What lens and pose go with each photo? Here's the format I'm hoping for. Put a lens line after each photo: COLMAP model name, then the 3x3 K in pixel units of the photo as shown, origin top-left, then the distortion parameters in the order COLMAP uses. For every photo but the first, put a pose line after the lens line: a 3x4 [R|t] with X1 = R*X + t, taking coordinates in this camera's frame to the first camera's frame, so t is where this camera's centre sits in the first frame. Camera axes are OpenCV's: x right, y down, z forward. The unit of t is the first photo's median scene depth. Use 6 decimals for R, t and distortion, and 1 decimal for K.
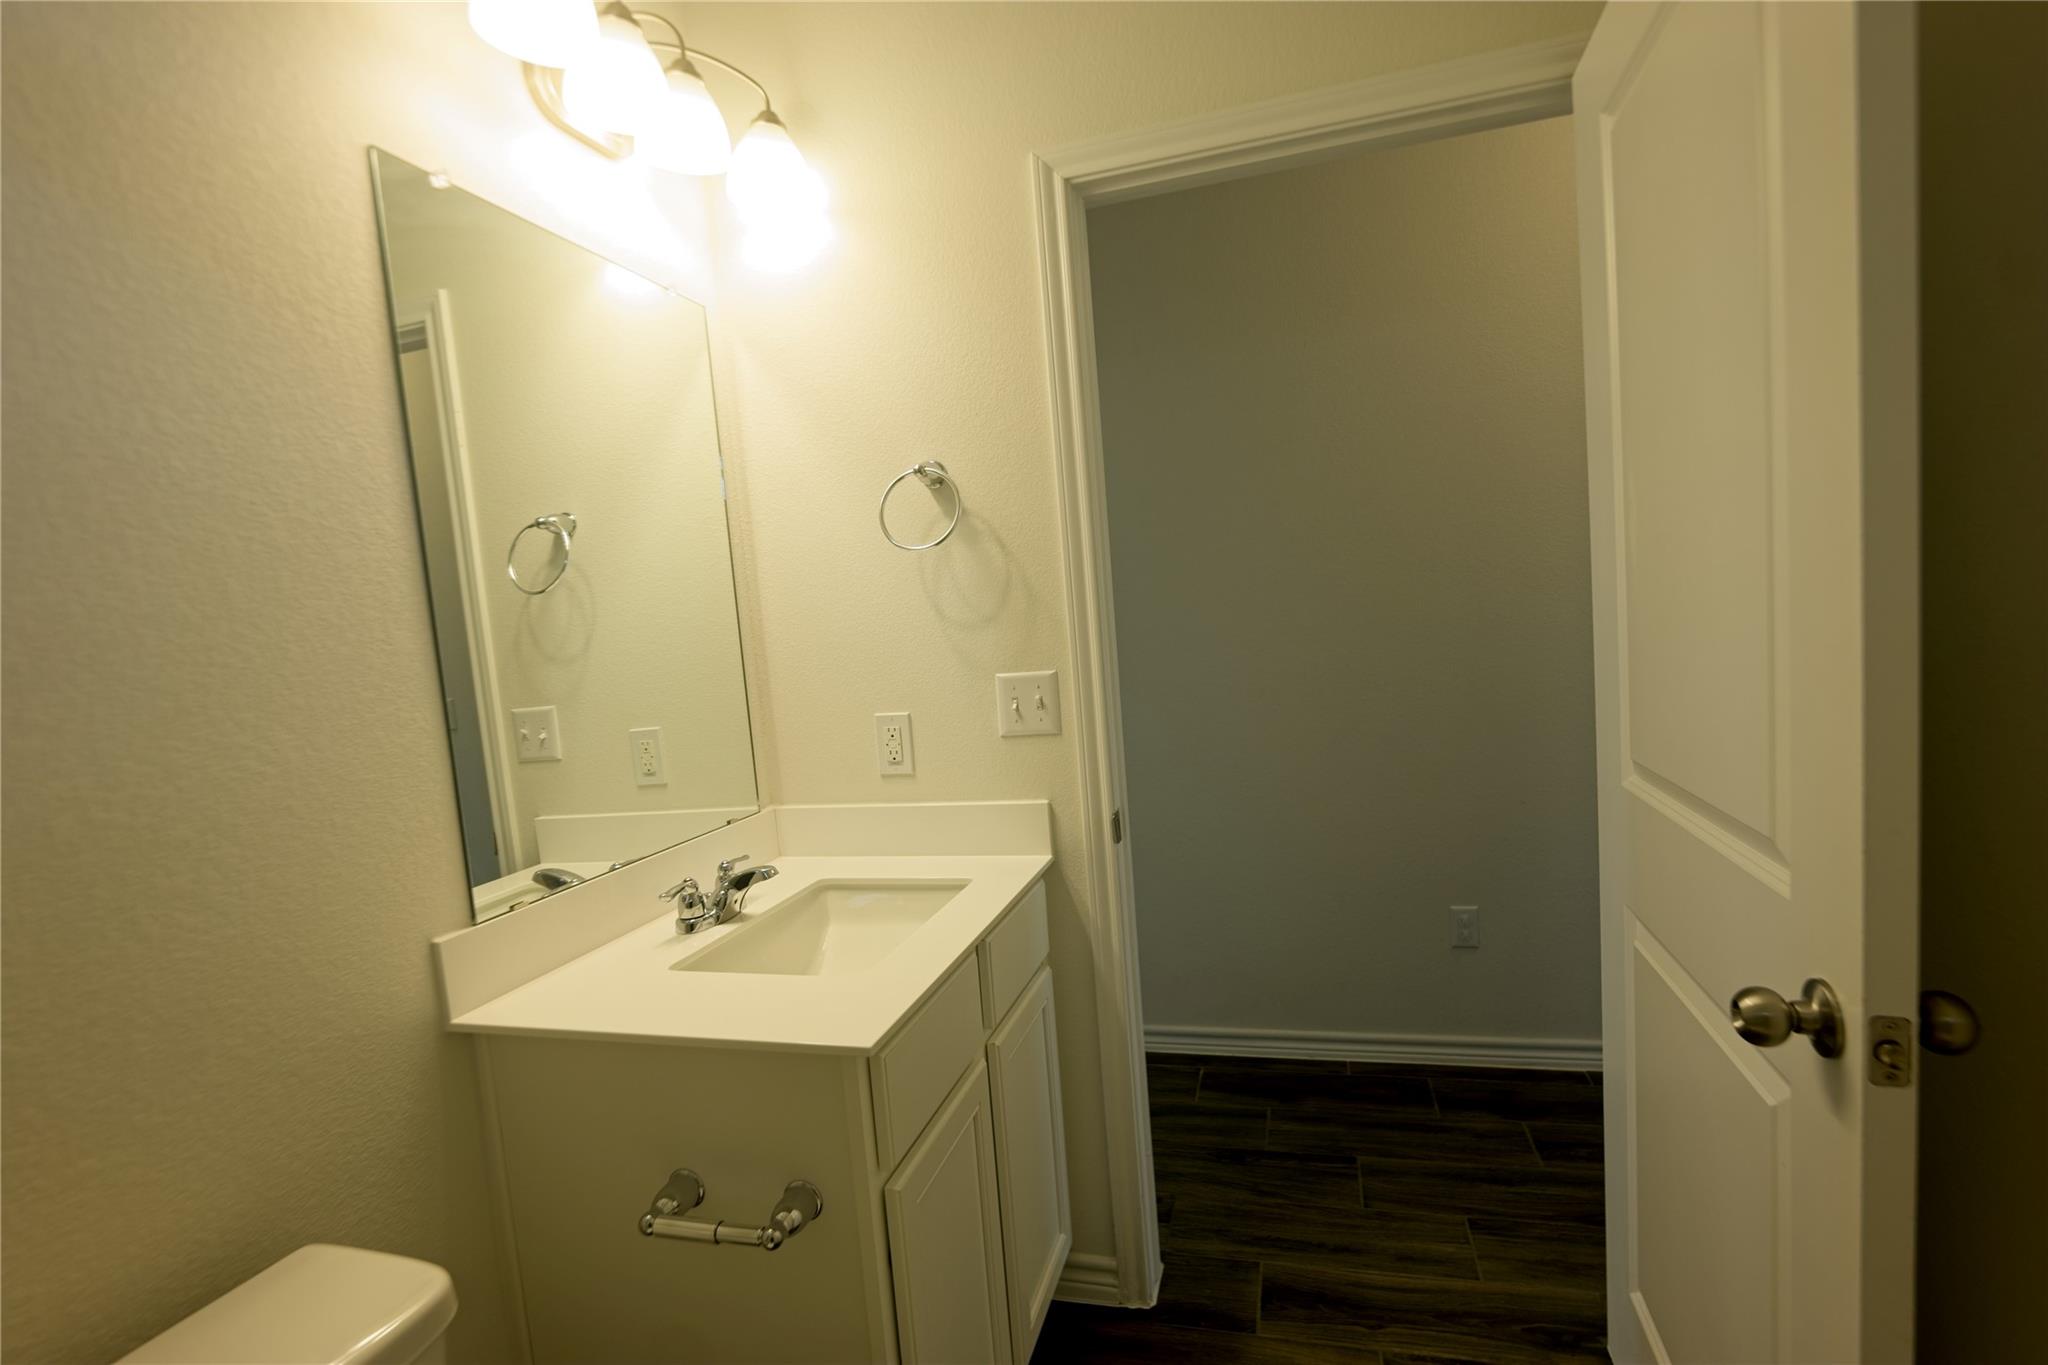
lens RADIAL K [[967.4, 0, 1025.6], [0, 967.4, 708.7], [0, 0, 1]] dist [-0.006190, -0.000585]
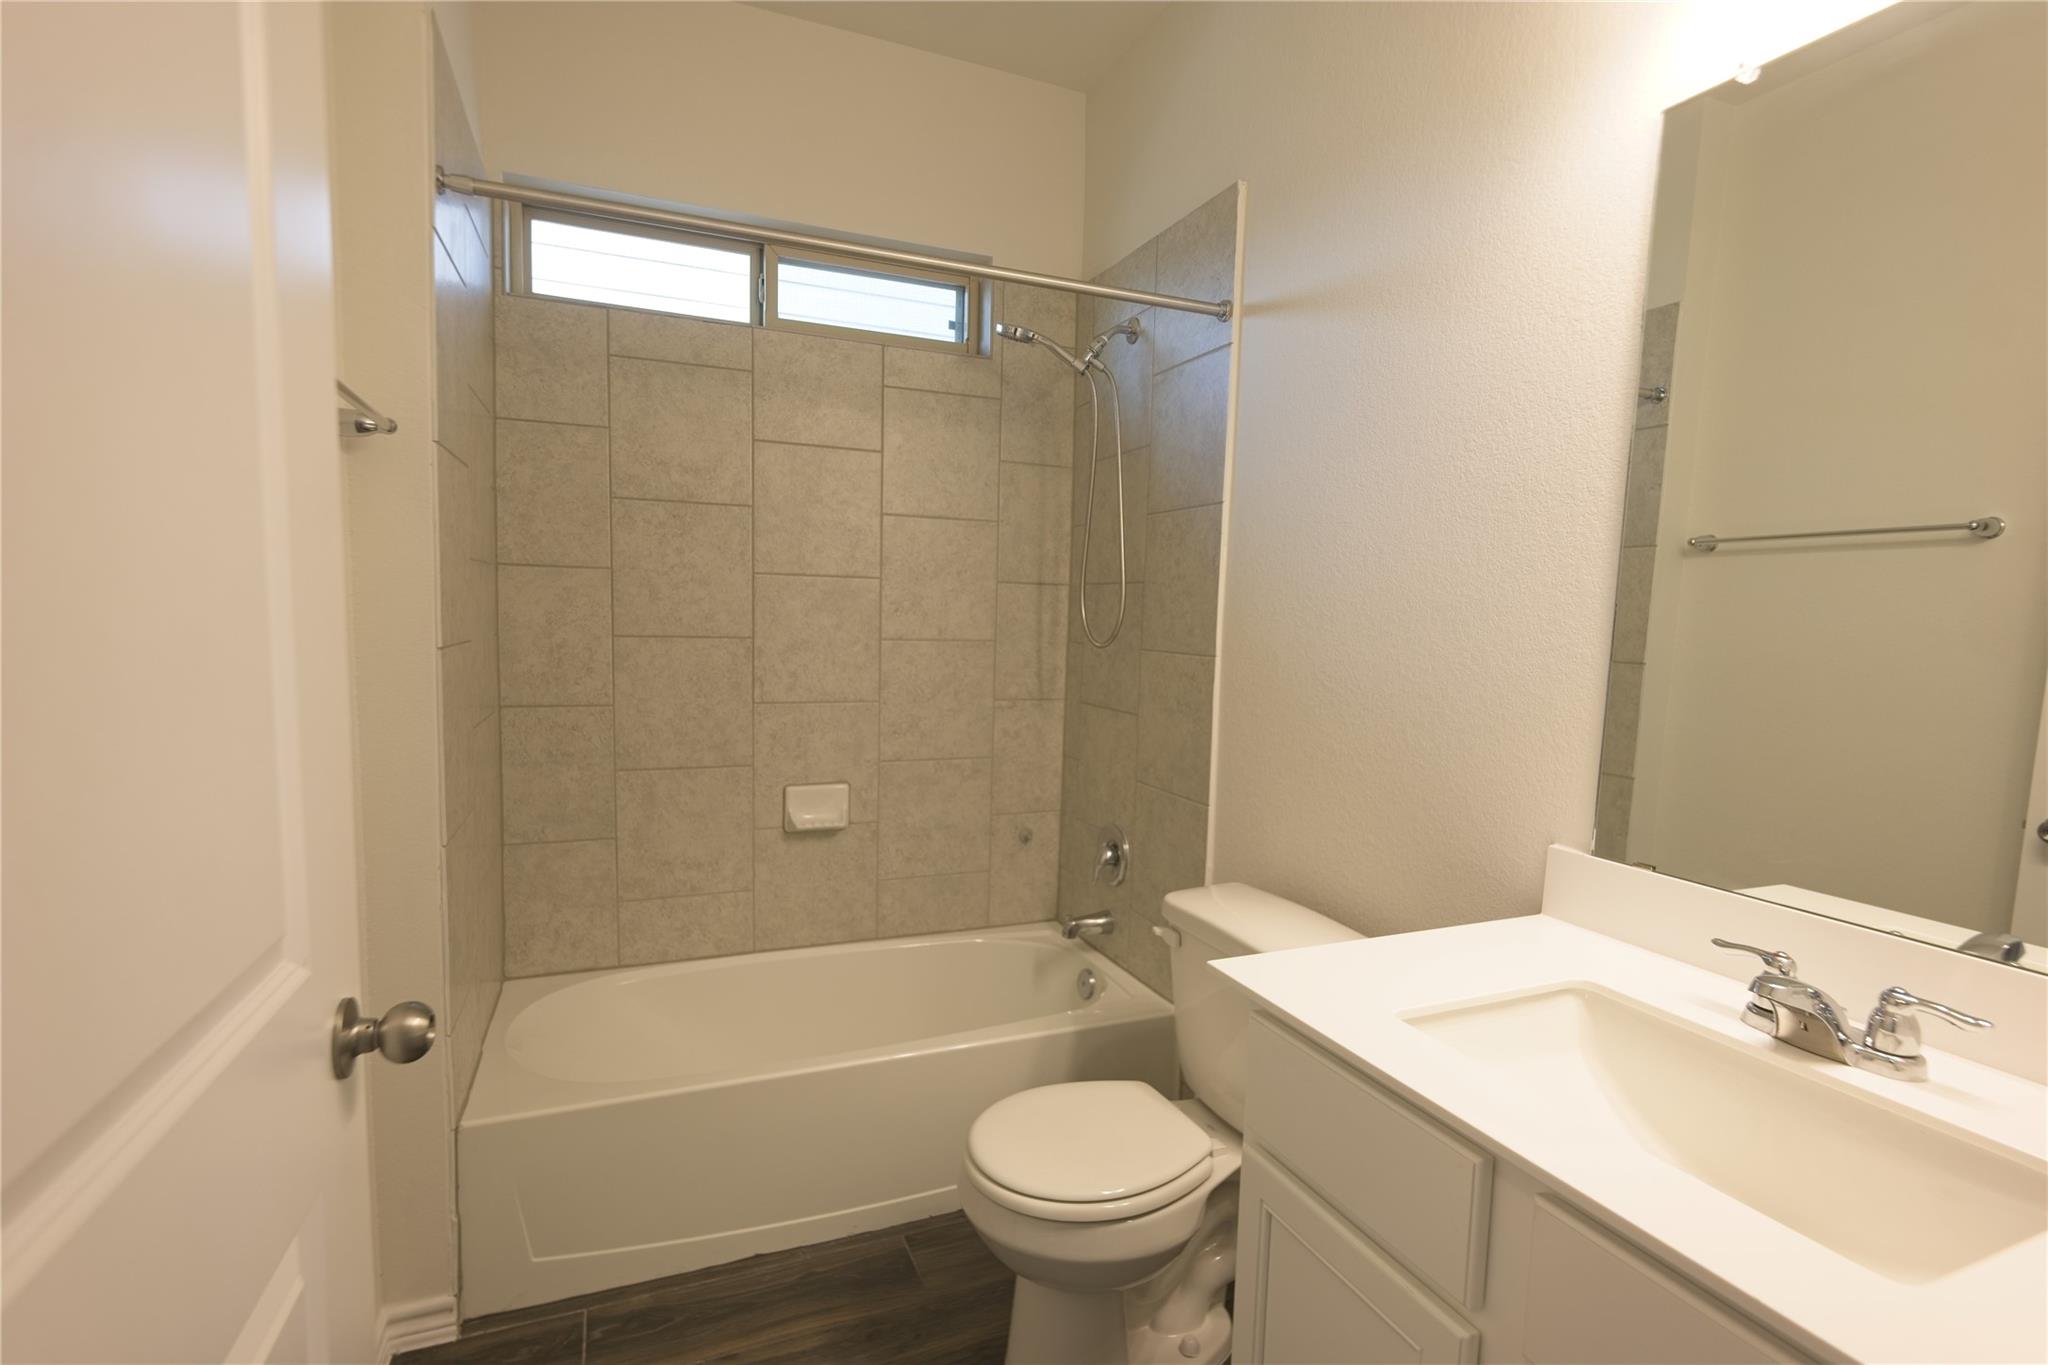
lens RADIAL K [[967.4, 0, 1025.6], [0, 967.4, 708.7], [0, 0, 1]] dist [-0.006190, -0.000585]
pose [[-0.783659, 0.138959, -0.605450, 0.712418], [-0.012222, 0.971021, 0.238682, -0.230913], [0.621071, 0.194445, -0.759251, 1.785491]]
